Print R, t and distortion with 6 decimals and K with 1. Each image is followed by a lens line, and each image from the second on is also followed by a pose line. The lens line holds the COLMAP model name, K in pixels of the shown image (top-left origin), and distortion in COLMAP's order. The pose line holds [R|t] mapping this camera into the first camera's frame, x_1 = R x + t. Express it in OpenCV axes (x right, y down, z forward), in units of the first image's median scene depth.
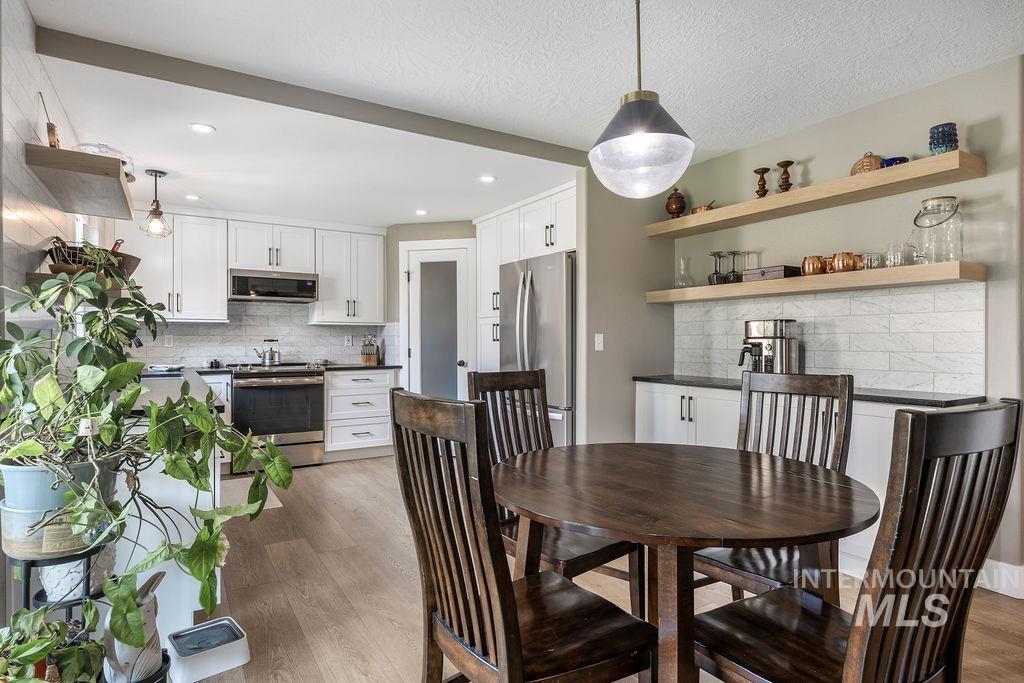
lens RADIAL K [[554.0, 0, 517.1], [0, 554.0, 343.1], [0, 0, 1]] dist [-0.000142, -0.000986]
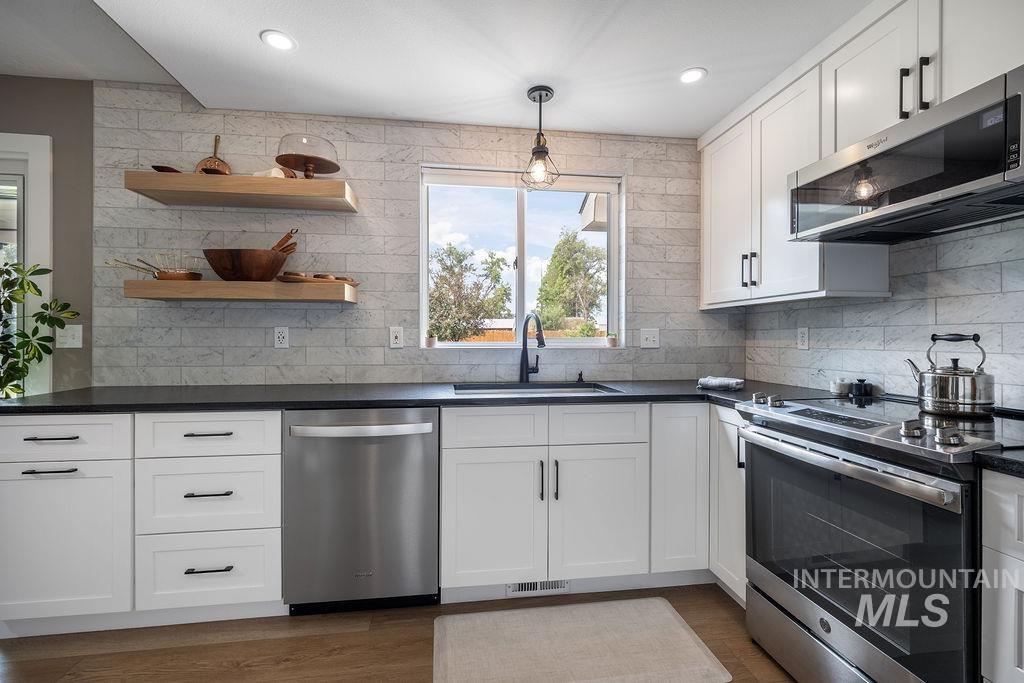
lens RADIAL K [[457.1, 0, 513.5], [0, 457.1, 337.8], [0, 0, 1]] dist [0.000691, -0.000387]
pose [[-0.401685, -0.000021, -0.915778, -0.086042], [-0.005827, 0.999980, 0.002533, -0.003471], [0.915759, 0.006354, -0.401677, 0.876374]]
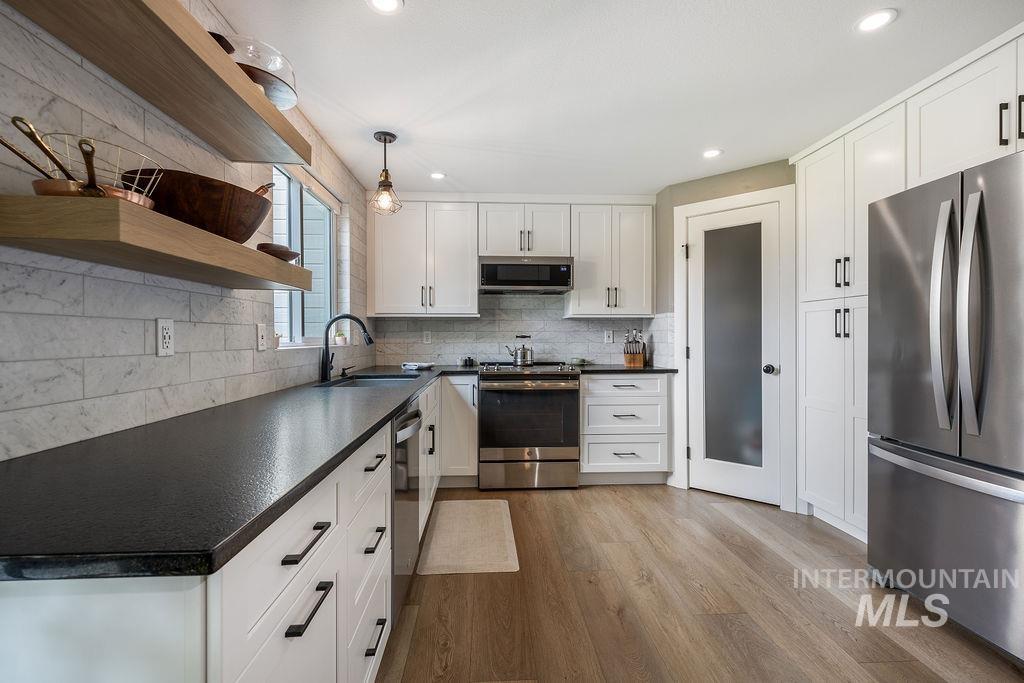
lens RADIAL K [[457.9, 0, 510.2], [0, 457.9, 339.4], [0, 0, 1]] dist [0.004583, -0.001055]
pose [[0.875198, 0.001081, -0.483764, -0.109682], [-0.000912, 0.999999, 0.000583, -0.000653], [0.483764, -0.000069, 0.875198, 0.353158]]
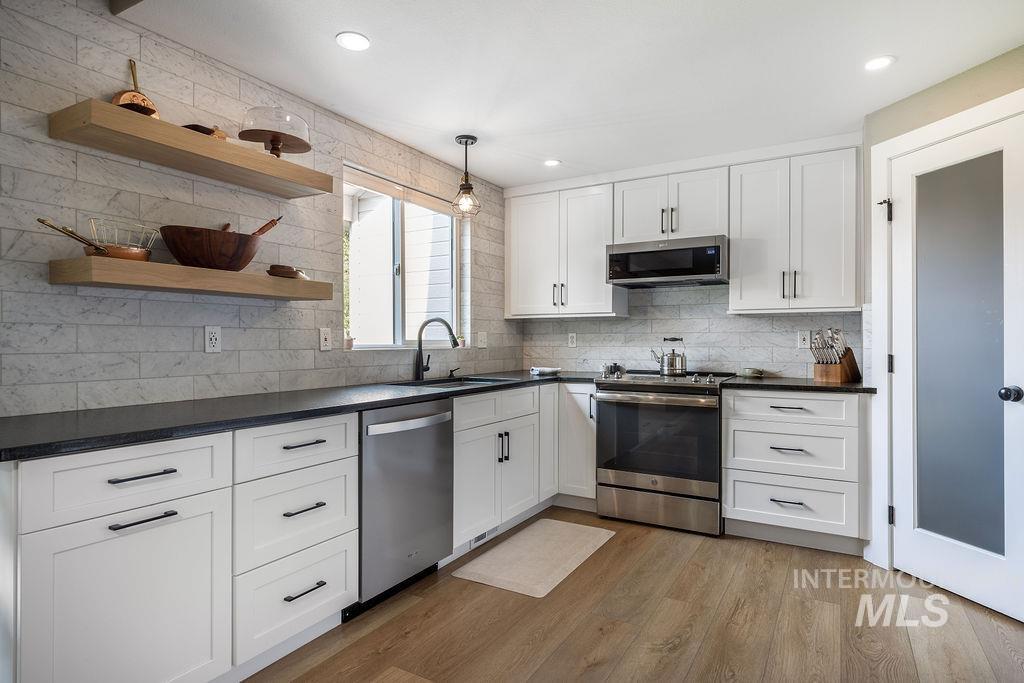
lens RADIAL K [[554.0, 0, 517.1], [0, 554.0, 343.1], [0, 0, 1]] dist [-0.000142, -0.000986]
pose [[0.469559, 0.004122, -0.882892, 0.092175], [-0.004535, 0.999987, 0.002257, -0.000533], [0.882890, 0.002944, 0.469572, 0.493029]]
